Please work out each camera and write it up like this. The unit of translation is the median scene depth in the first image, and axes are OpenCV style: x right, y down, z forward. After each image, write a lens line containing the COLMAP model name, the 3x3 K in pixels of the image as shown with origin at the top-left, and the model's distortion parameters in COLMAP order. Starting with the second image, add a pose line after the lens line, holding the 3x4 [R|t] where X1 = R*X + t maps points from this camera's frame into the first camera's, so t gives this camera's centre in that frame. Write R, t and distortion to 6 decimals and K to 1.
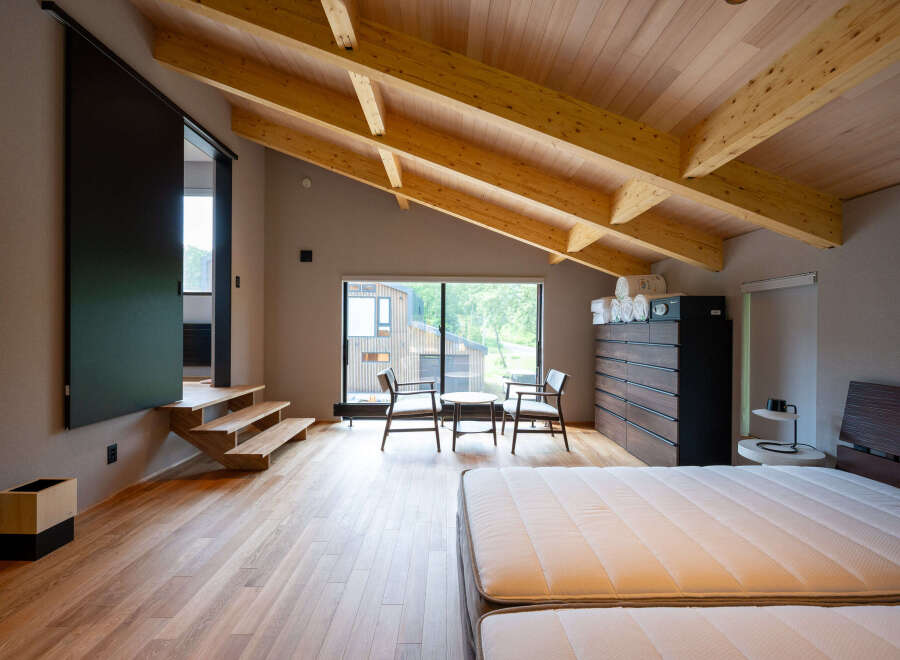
lens RADIAL K [[391.4, 0, 452.0], [0, 391.4, 329.6], [0, 0, 1]] dist [-0.000903, 0.000095]
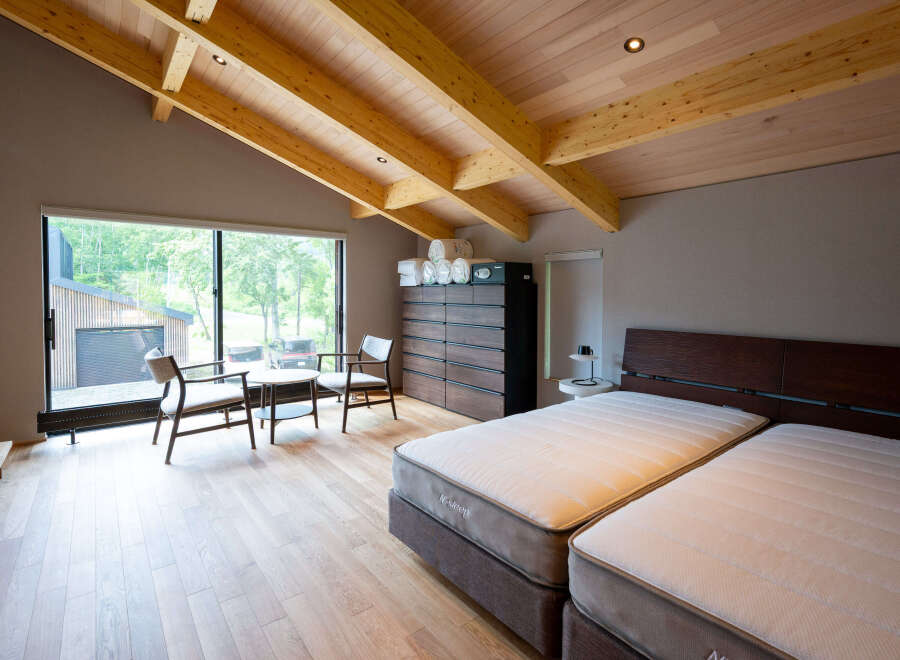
lens RADIAL K [[457.7, 0, 451.2], [0, 457.7, 299.4], [0, 0, 1]] dist [0.000184, -0.000784]
pose [[0.796237, -0.013897, 0.604825, -0.307953], [0.001826, 0.999787, 0.020568, -0.005475], [-0.604982, -0.015273, 0.796093, 0.042208]]
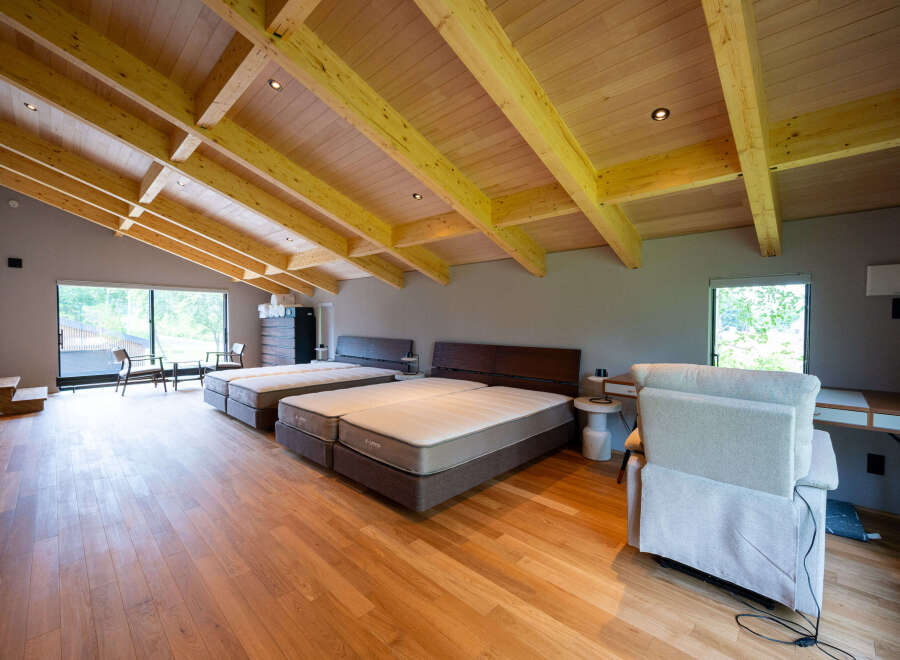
lens RADIAL K [[391.4, 0, 453.2], [0, 391.4, 328.6], [0, 0, 1]] dist [-0.000903, 0.000095]
pose [[0.705502, -0.020624, 0.708408, -0.412681], [0.004505, 0.999687, 0.024618, -0.007000], [-0.708693, -0.014176, 0.705374, -1.295943]]
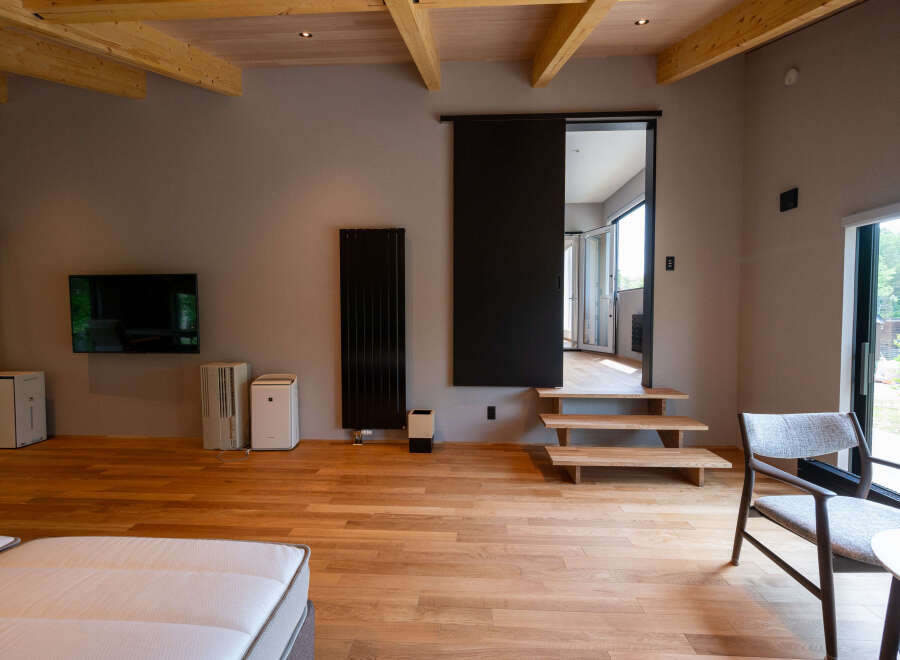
lens RADIAL K [[391.4, 0, 453.2], [0, 391.4, 327.1], [0, 0, 1]] dist [-0.000903, 0.000095]
pose [[-0.060877, 0.027362, -0.997770, 0.400542], [0.000554, 0.999625, 0.027379, -0.014182], [0.998145, 0.001114, -0.060869, 0.782151]]
